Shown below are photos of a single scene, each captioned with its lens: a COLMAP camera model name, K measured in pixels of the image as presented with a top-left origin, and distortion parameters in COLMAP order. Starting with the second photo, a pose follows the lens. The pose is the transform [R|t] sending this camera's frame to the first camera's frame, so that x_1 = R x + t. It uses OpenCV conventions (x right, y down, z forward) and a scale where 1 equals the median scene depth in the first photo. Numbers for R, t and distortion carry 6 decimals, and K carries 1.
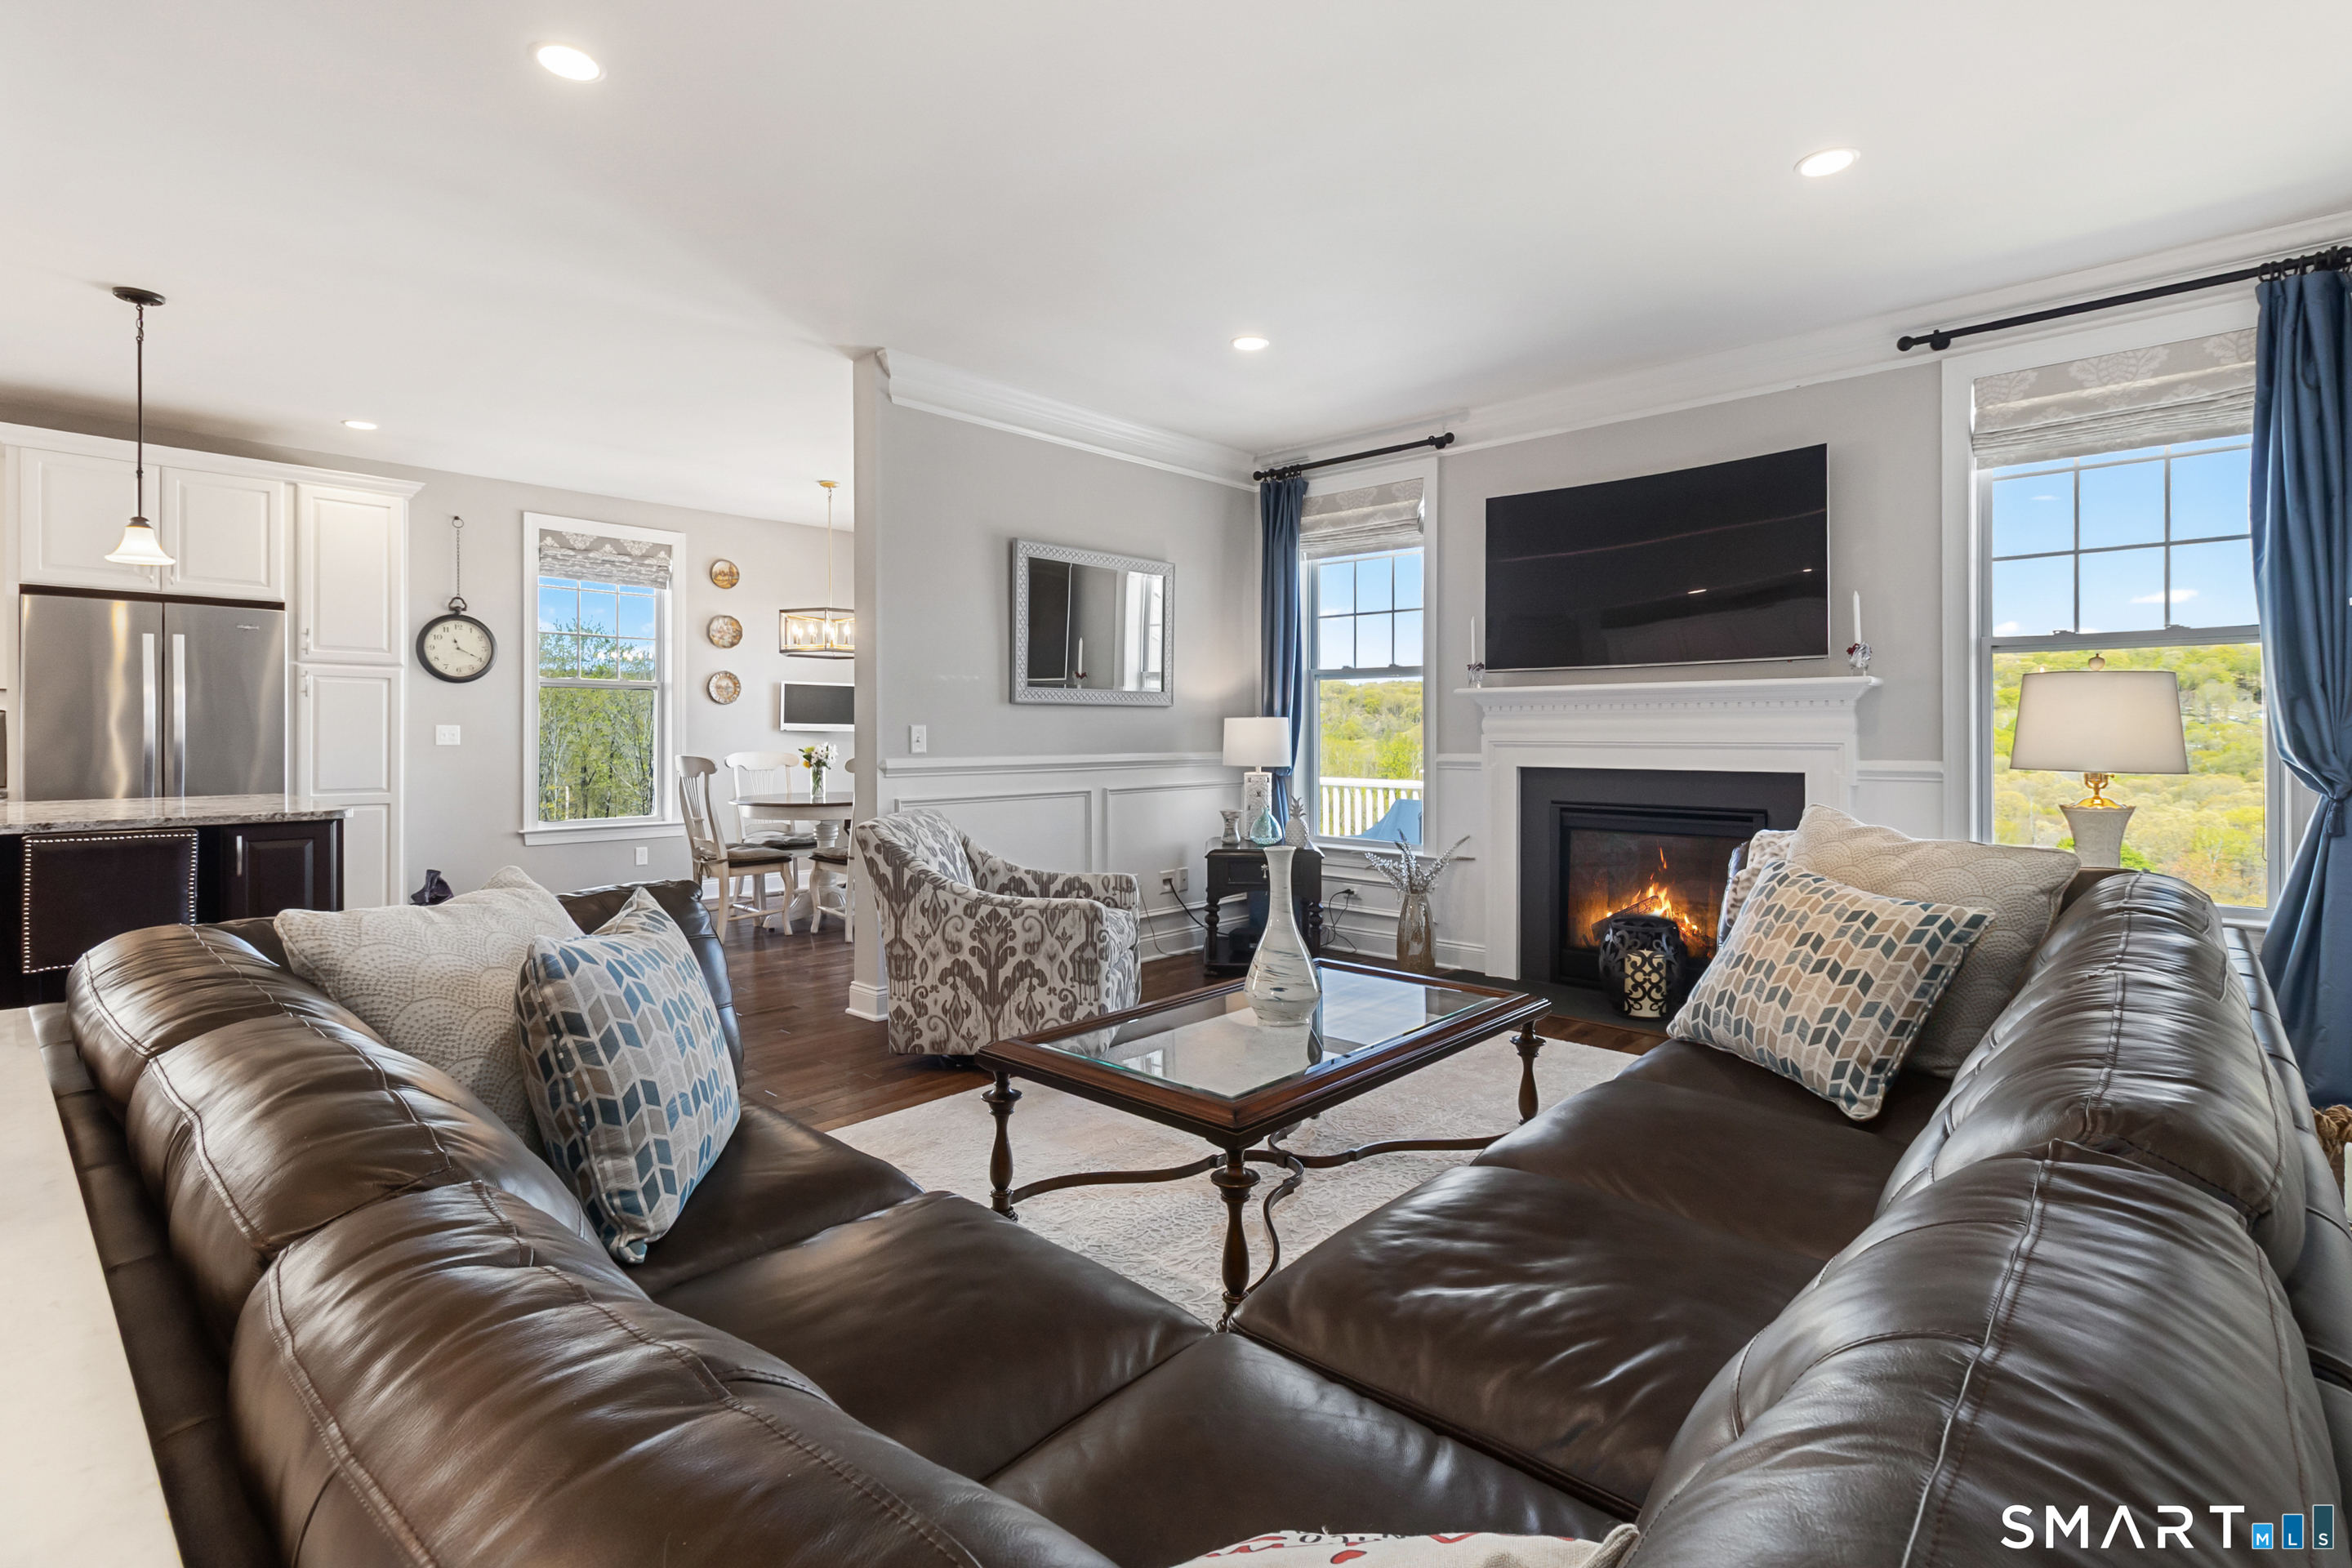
lens RADIAL K [[1097.2, 0, 1199.4], [0, 1097.2, 741.2], [0, 0, 1]] dist [0.006909, 0.000098]
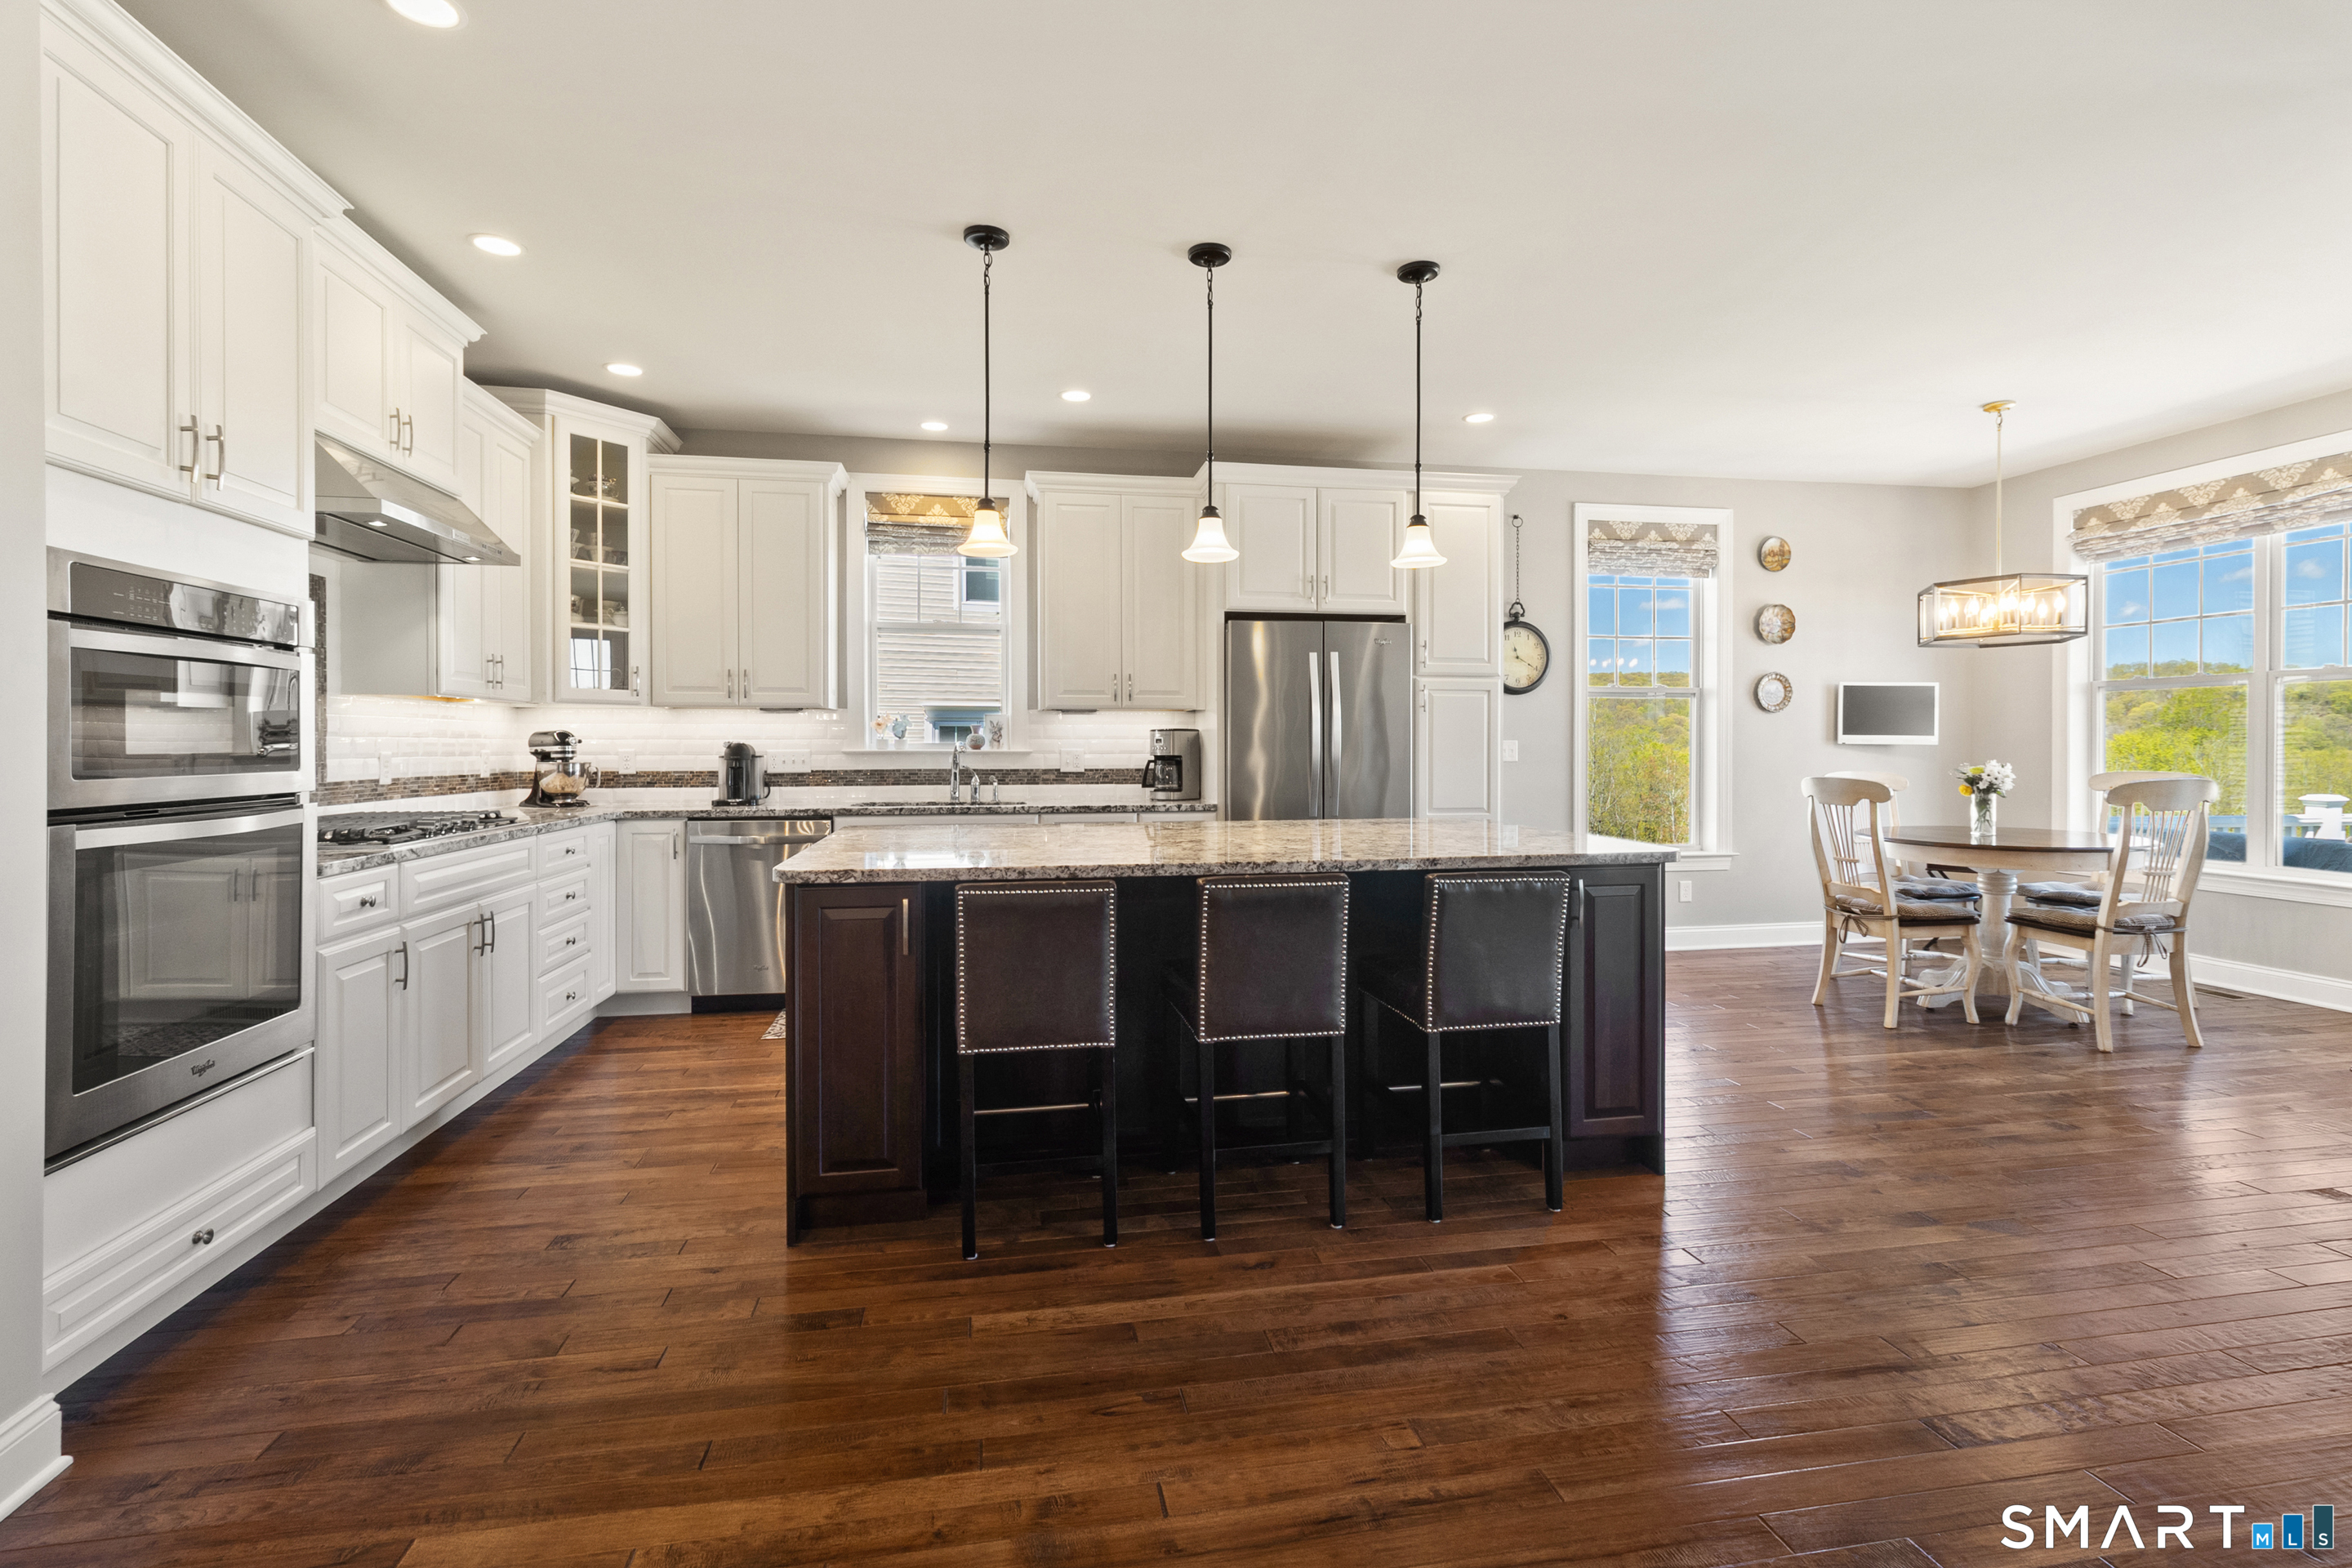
lens RADIAL K [[1097.2, 0, 1191.9], [0, 1097.2, 757.1], [0, 0, 1]] dist [0.006909, 0.000098]
pose [[0.796917, 0.003591, -0.604078, -0.390696], [-0.000995, 0.999989, 0.004631, -0.004653], [0.604087, -0.003089, 0.796912, 0.111556]]
